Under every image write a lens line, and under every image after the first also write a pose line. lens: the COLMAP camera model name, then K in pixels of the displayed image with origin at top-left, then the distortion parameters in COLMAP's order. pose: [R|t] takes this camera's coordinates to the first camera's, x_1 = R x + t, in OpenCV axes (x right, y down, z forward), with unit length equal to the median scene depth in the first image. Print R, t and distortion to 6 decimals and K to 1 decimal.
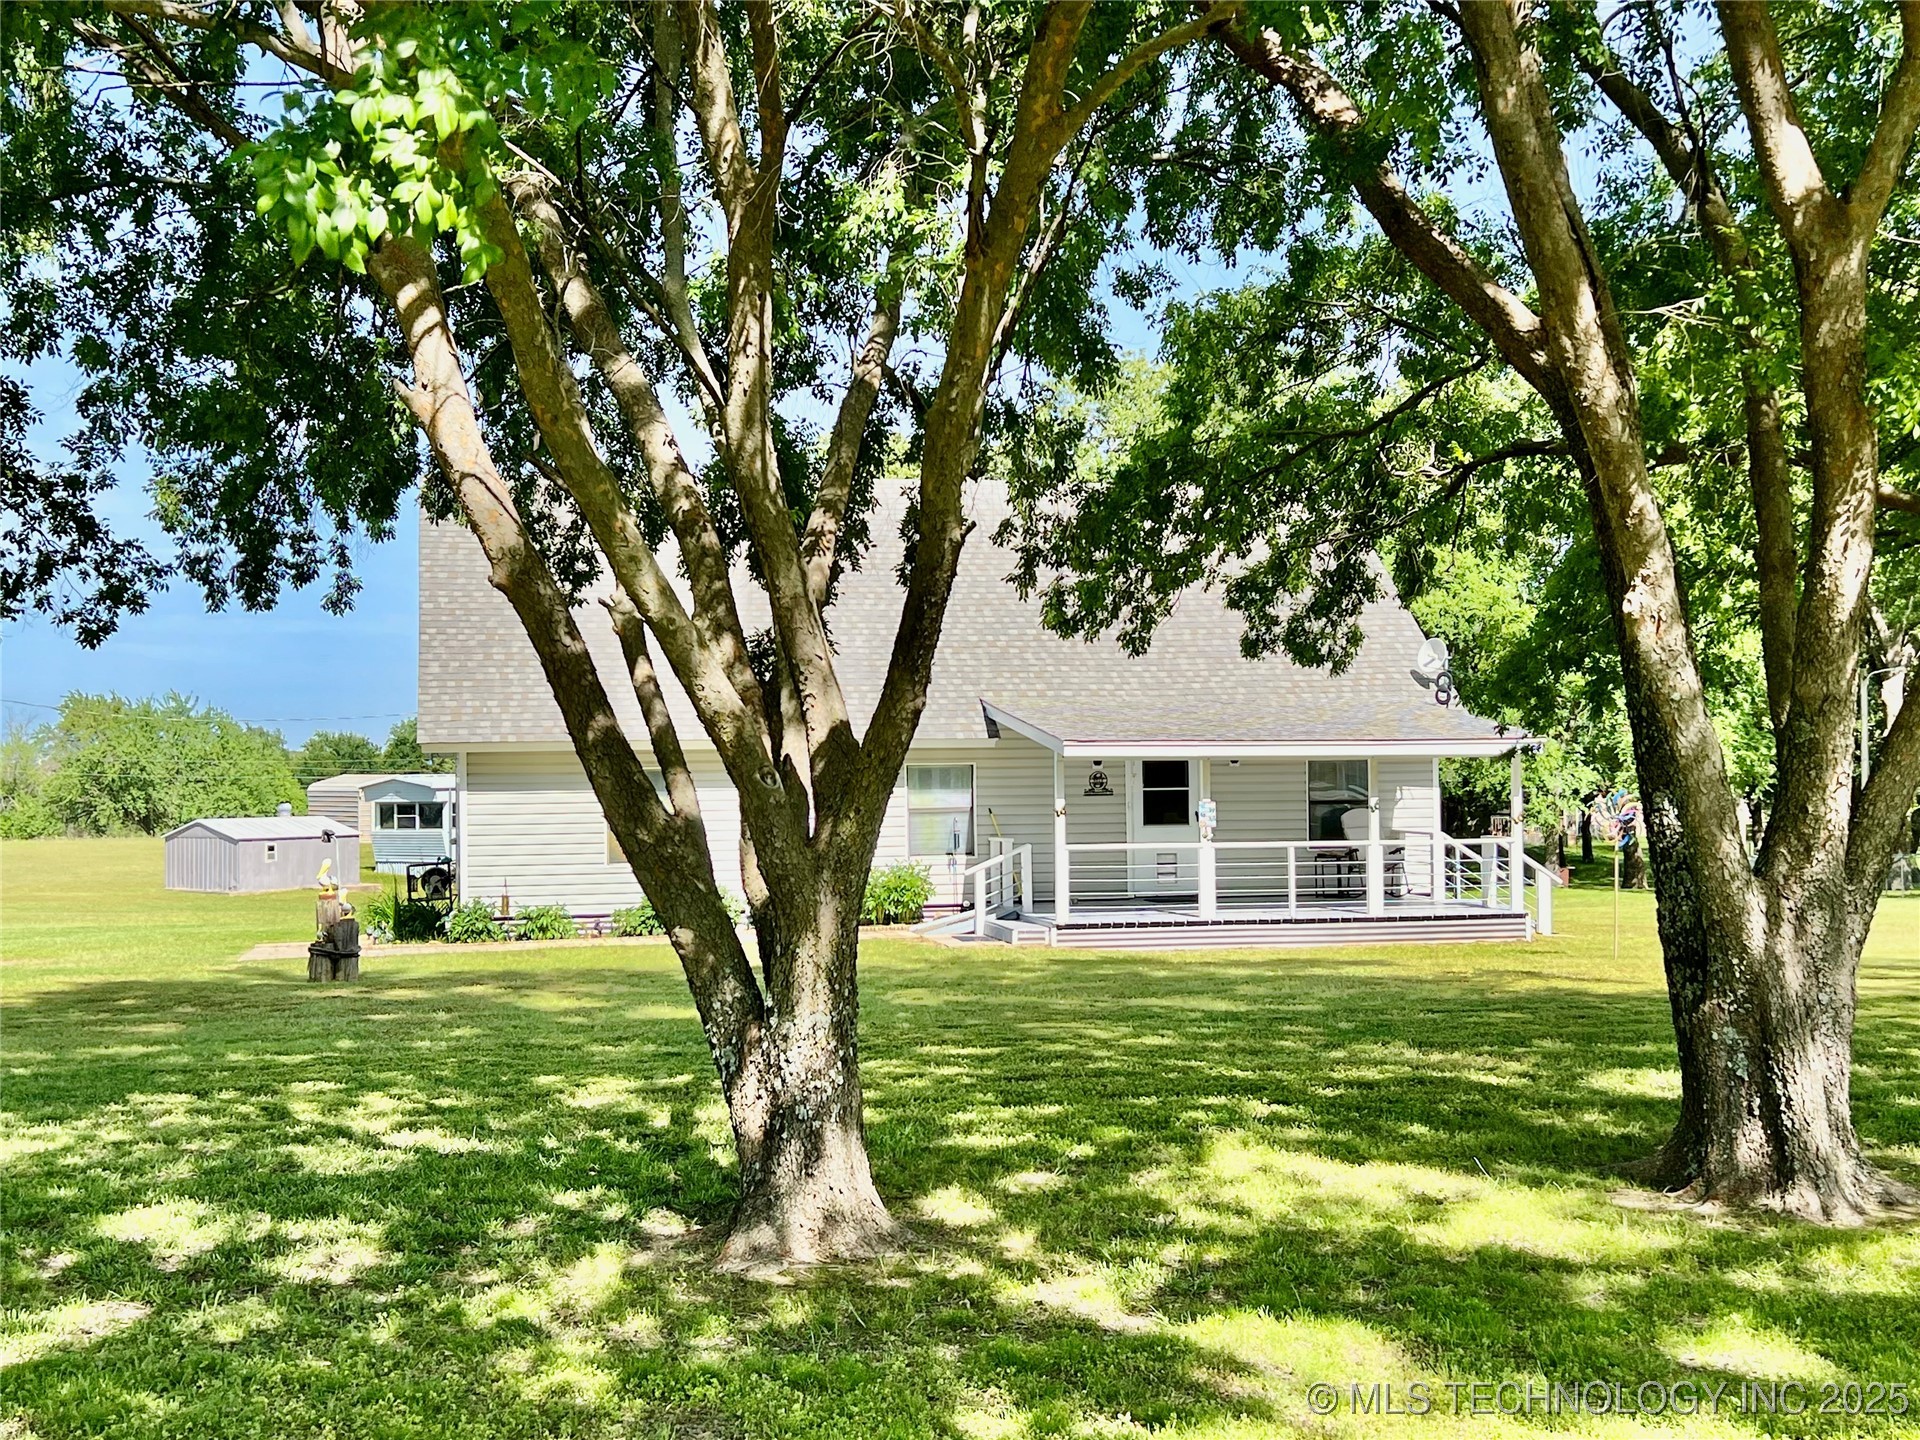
lens RADIAL K [[2185.7, 0, 960.0], [0, 2185.7, 720.0], [0, 0, 1]] dist [0.163714, -0.000542]
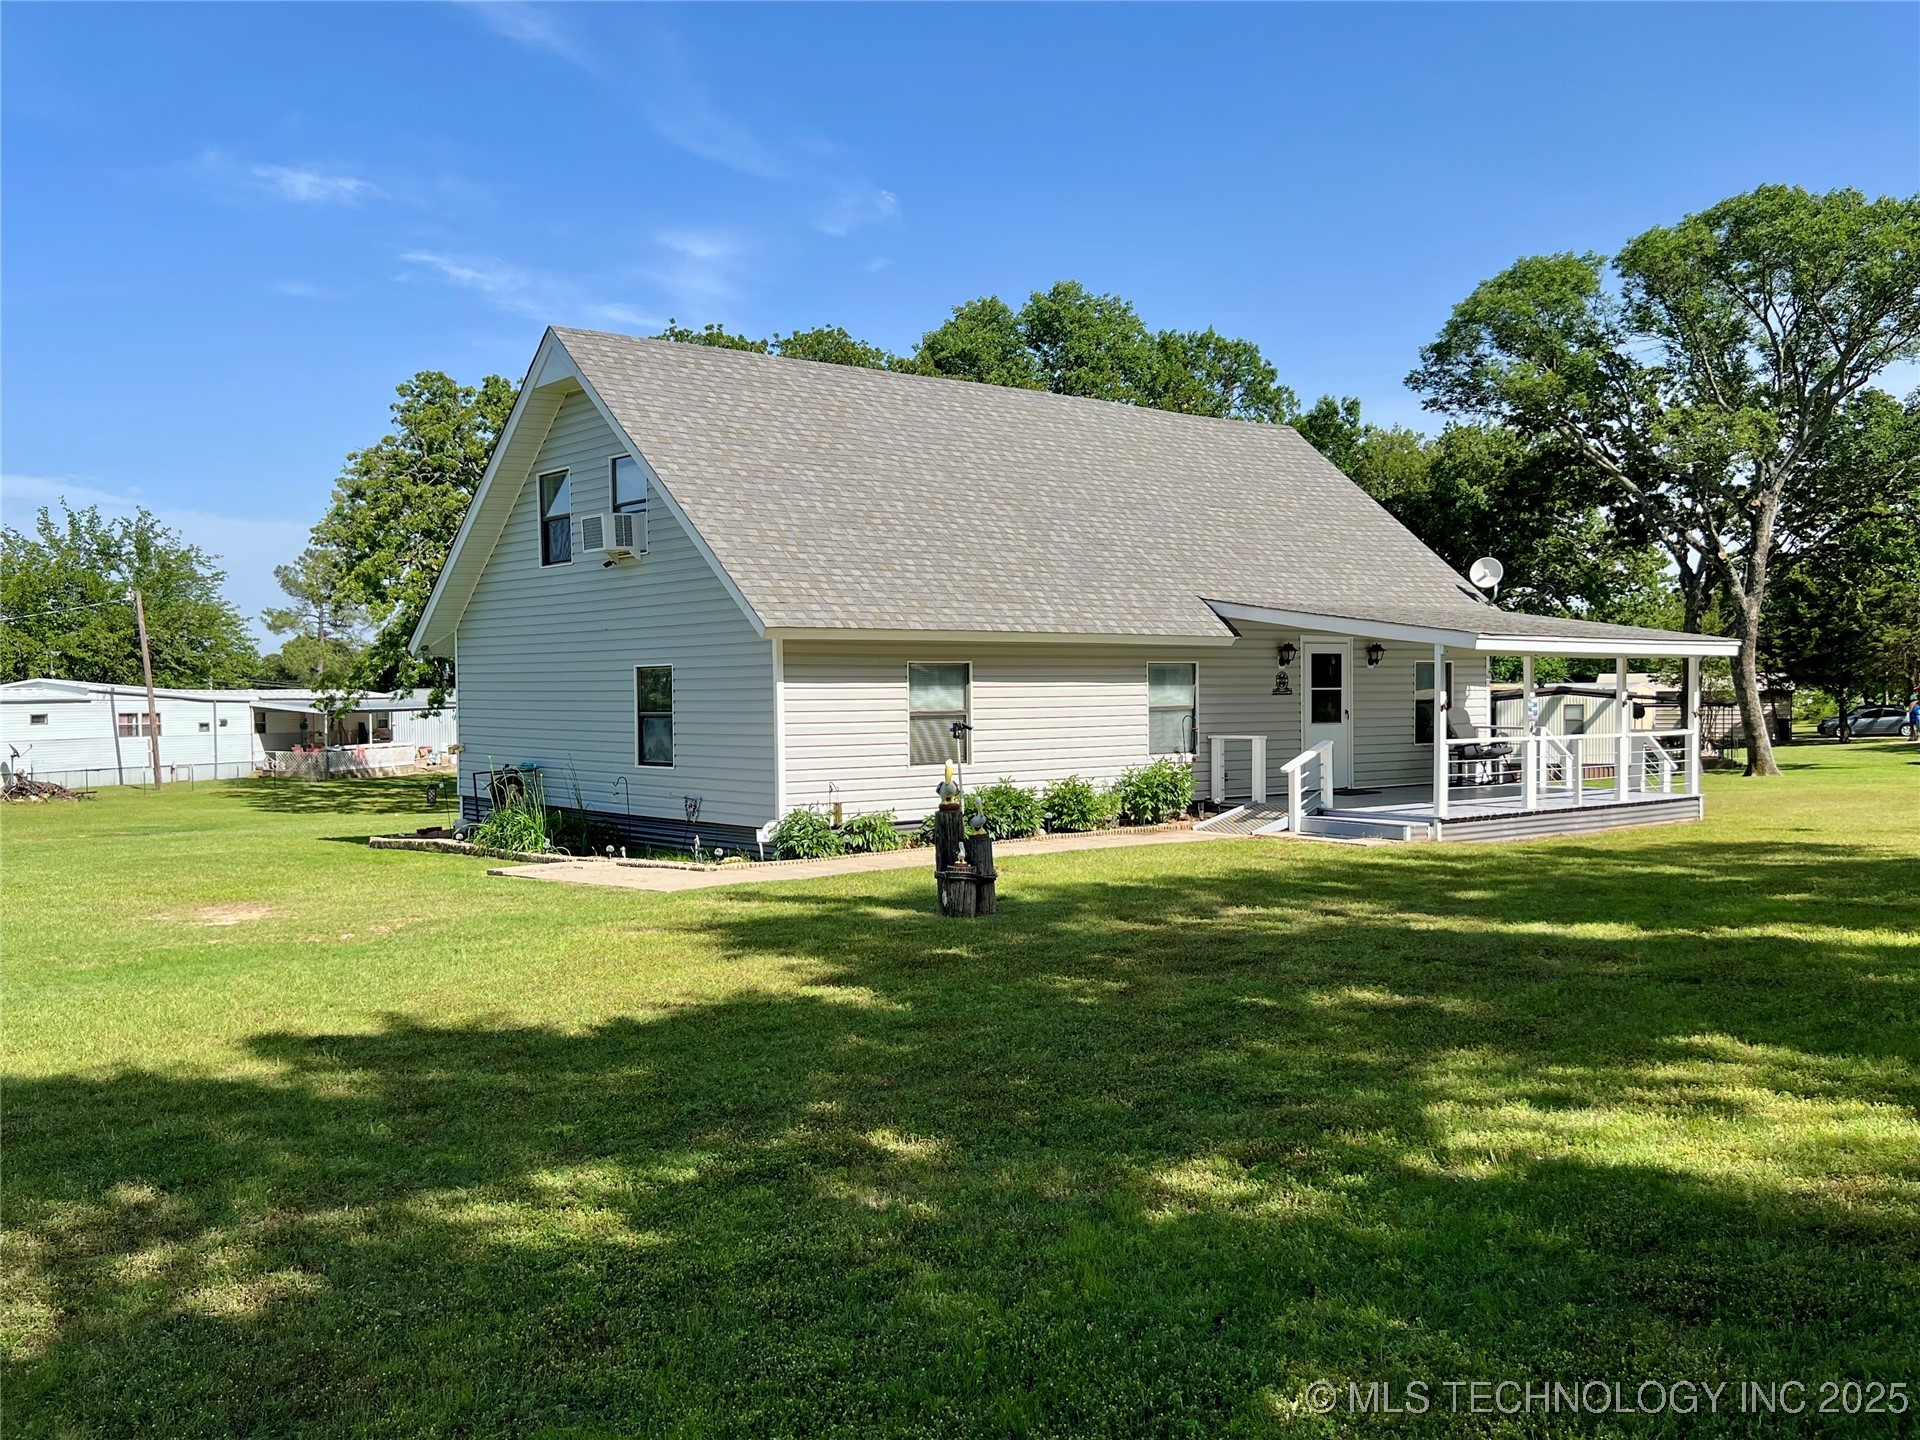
lens RADIAL K [[1640.3, 0, 960.0], [0, 1640.3, 720.0], [0, 0, 1]] dist [0.054334, -0.002559]
pose [[0.902148, -0.003098, 0.431415, -0.421272], [-0.012982, 0.999327, 0.034322, 0.022077], [-0.431231, -0.036564, 0.901500, 0.365311]]
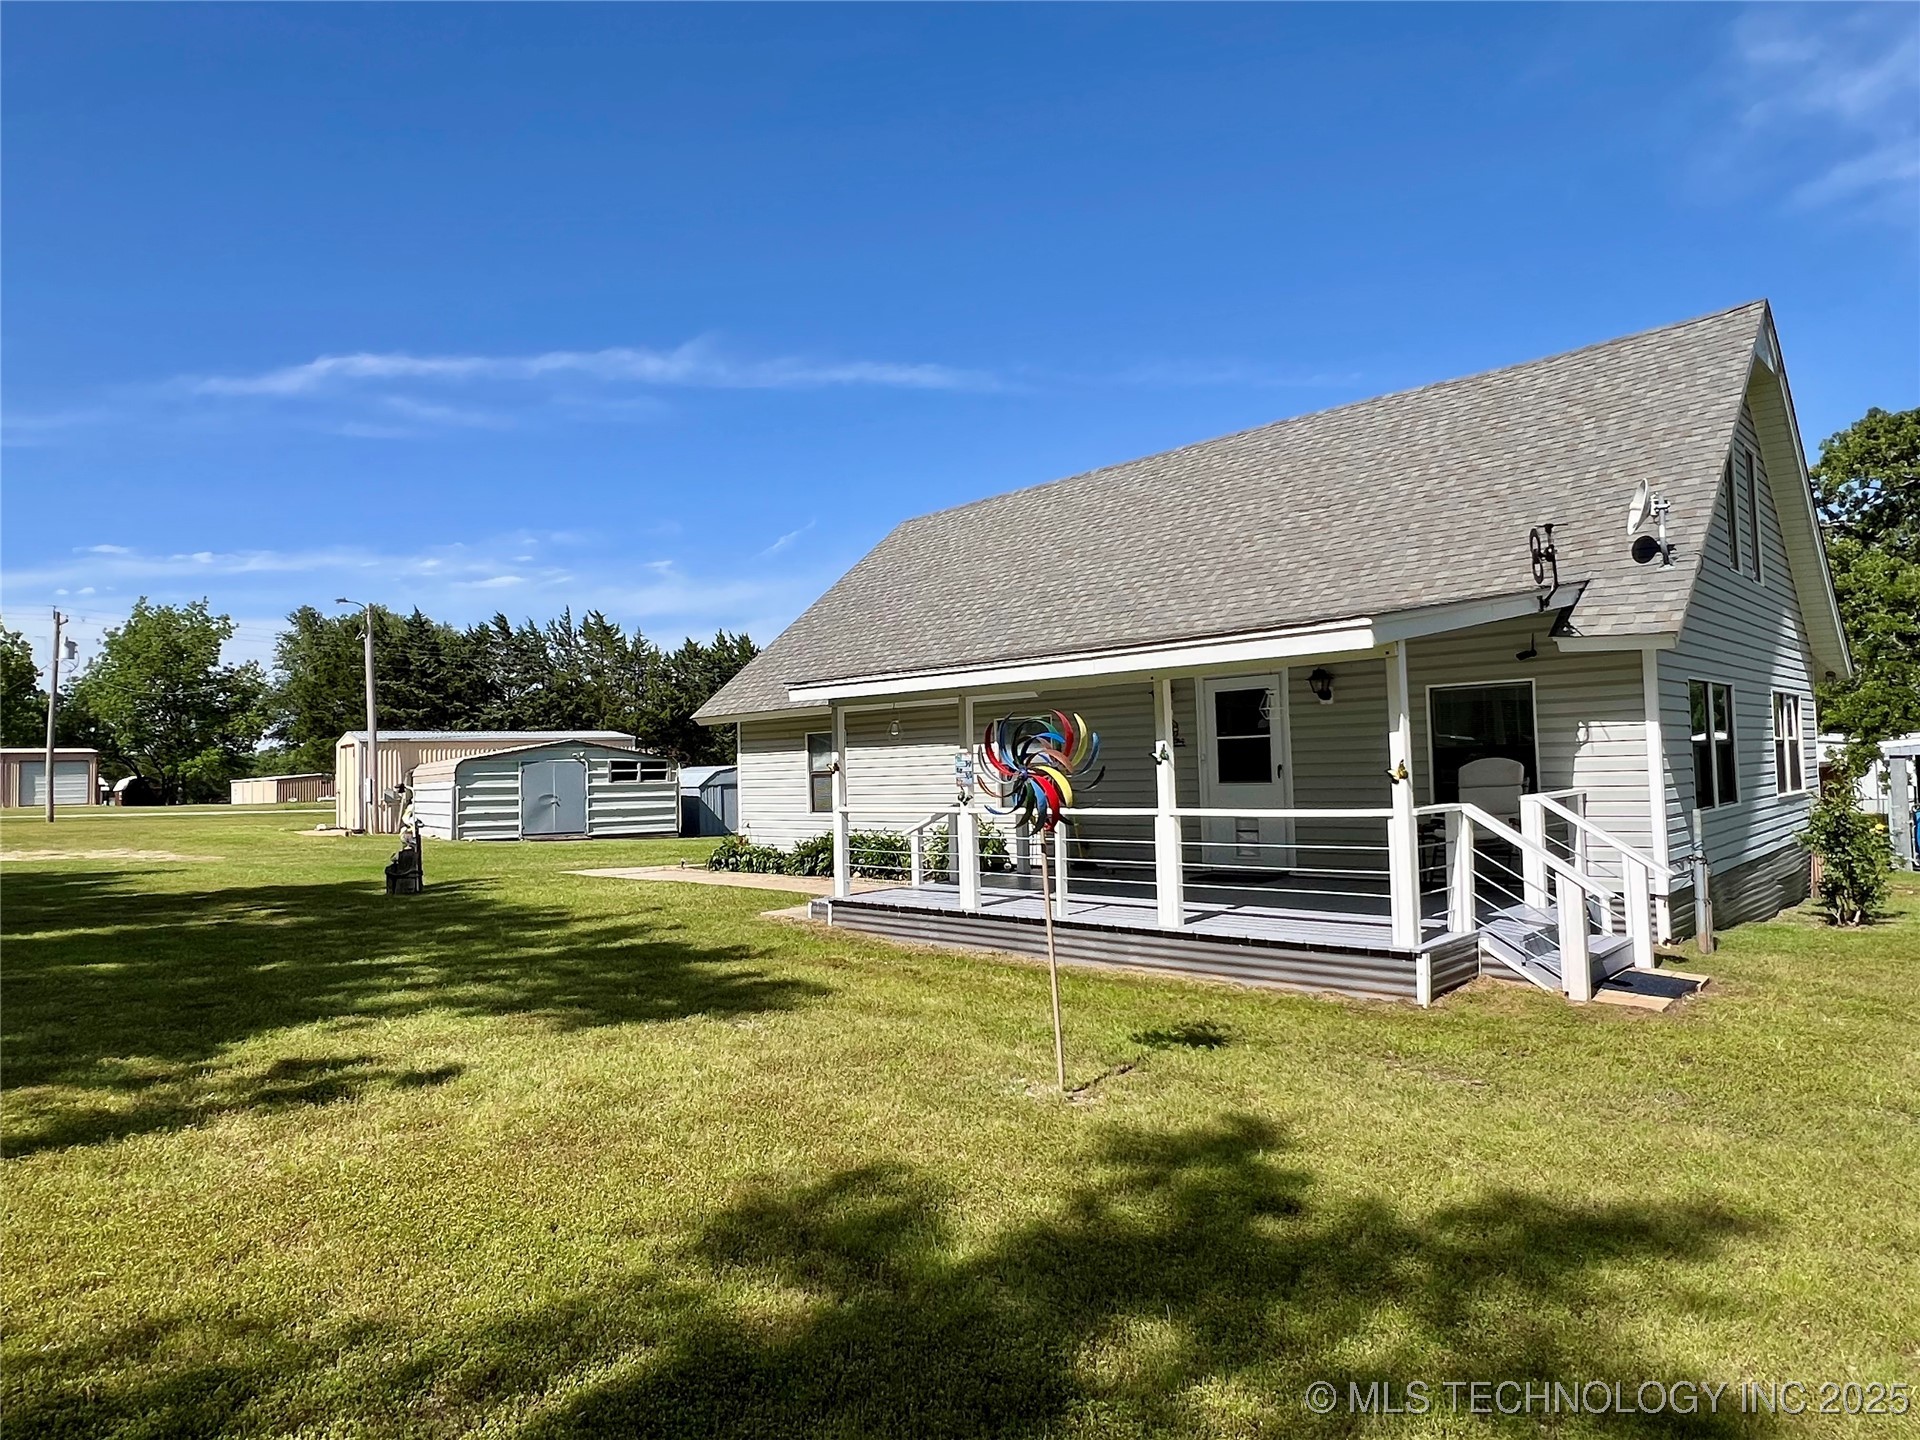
lens RADIAL K [[1143.3, 0, 960.0], [0, 1143.3, 720.0], [0, 0, 1]] dist [-0.003104, -0.001223]
pose [[0.549982, -0.041340, -0.834153, 0.394803], [0.040396, 0.998922, -0.022872, 0.031364], [0.834199, -0.021117, 0.551059, 0.701409]]
